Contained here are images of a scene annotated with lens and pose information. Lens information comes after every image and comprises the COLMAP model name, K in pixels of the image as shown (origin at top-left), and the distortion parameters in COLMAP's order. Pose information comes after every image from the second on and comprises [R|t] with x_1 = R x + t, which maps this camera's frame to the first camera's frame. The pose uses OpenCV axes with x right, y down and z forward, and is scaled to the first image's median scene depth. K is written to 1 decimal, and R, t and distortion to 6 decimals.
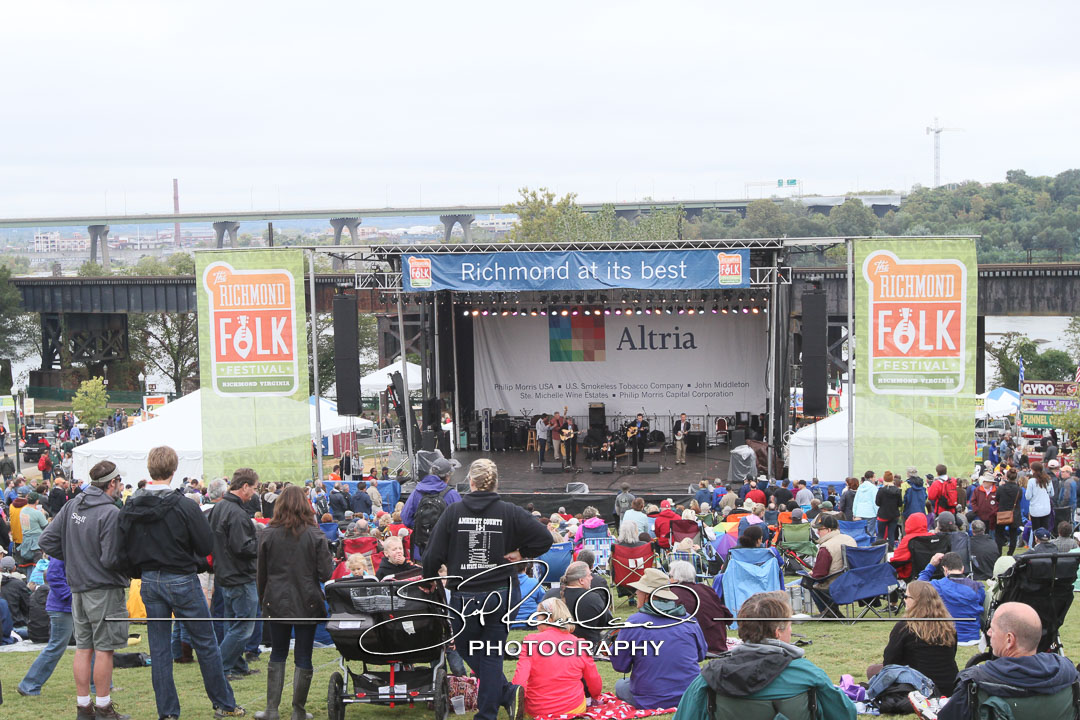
lens RADIAL K [[1616.5, 0, 540.3], [0, 1616.5, 389.2], [0, 0, 1]] dist [-0.025005, 0.087852]
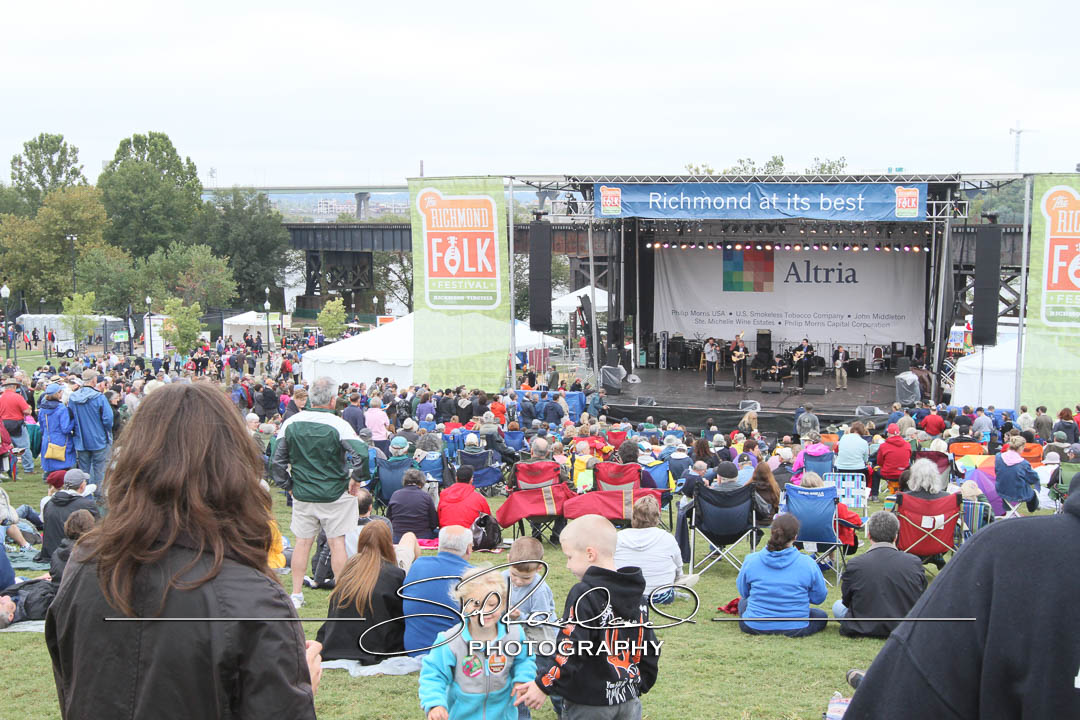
lens RADIAL K [[1230.7, 0, 540.0], [0, 1230.7, 360.0], [0, 0, 1]] dist [-0.030383, 0.018523]
pose [[0.991916, 0.035172, -0.121927, -0.014590], [-0.031710, 0.999040, 0.030222, 0.009183], [0.122873, -0.026111, 0.992079, 0.149585]]
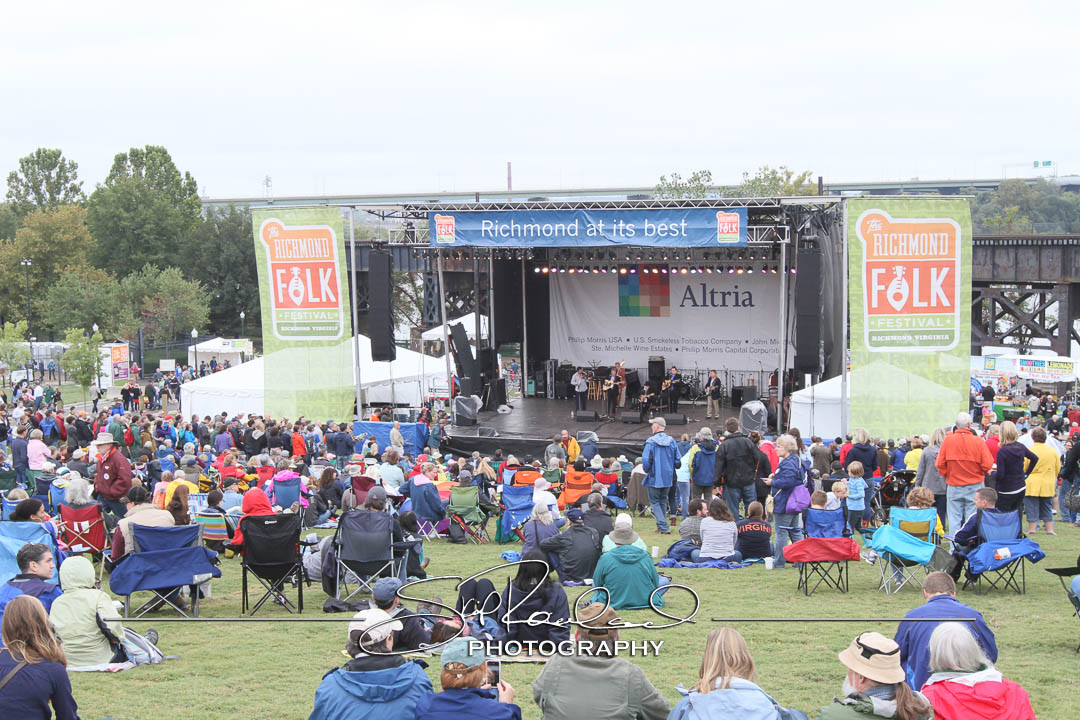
lens RADIAL K [[1386.9, 0, 540.0], [0, 1386.9, 360.0], [0, 0, 1]] dist [-0.003363, -0.000208]
pose [[0.979545, 0.025314, -0.199626, 0.146940], [-0.022922, 0.999635, 0.014285, -0.000306], [0.199914, -0.009417, 0.979768, 0.097457]]
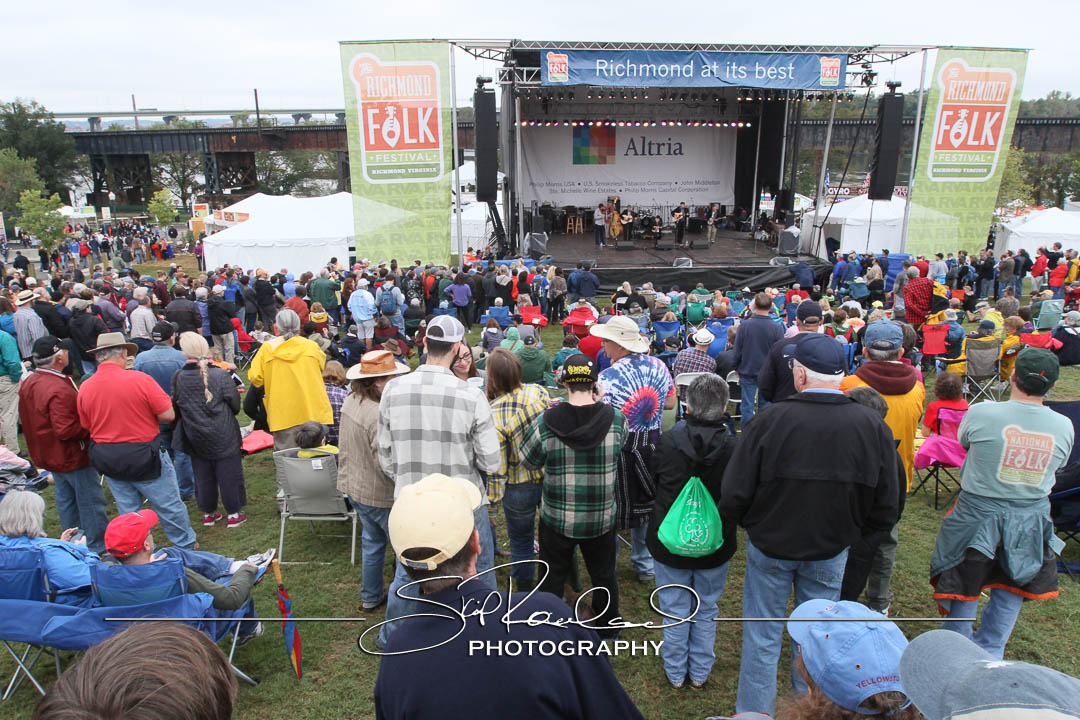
lens RADIAL K [[792.6, 0, 534.8], [0, 792.6, 359.6], [0, 0, 1]] dist [-0.072554, 0.046422]
pose [[0.971782, -0.051744, 0.230136, -0.188698], [0.007483, 0.981915, 0.189175, 0.017679], [-0.235763, -0.182115, 0.954594, 0.394649]]
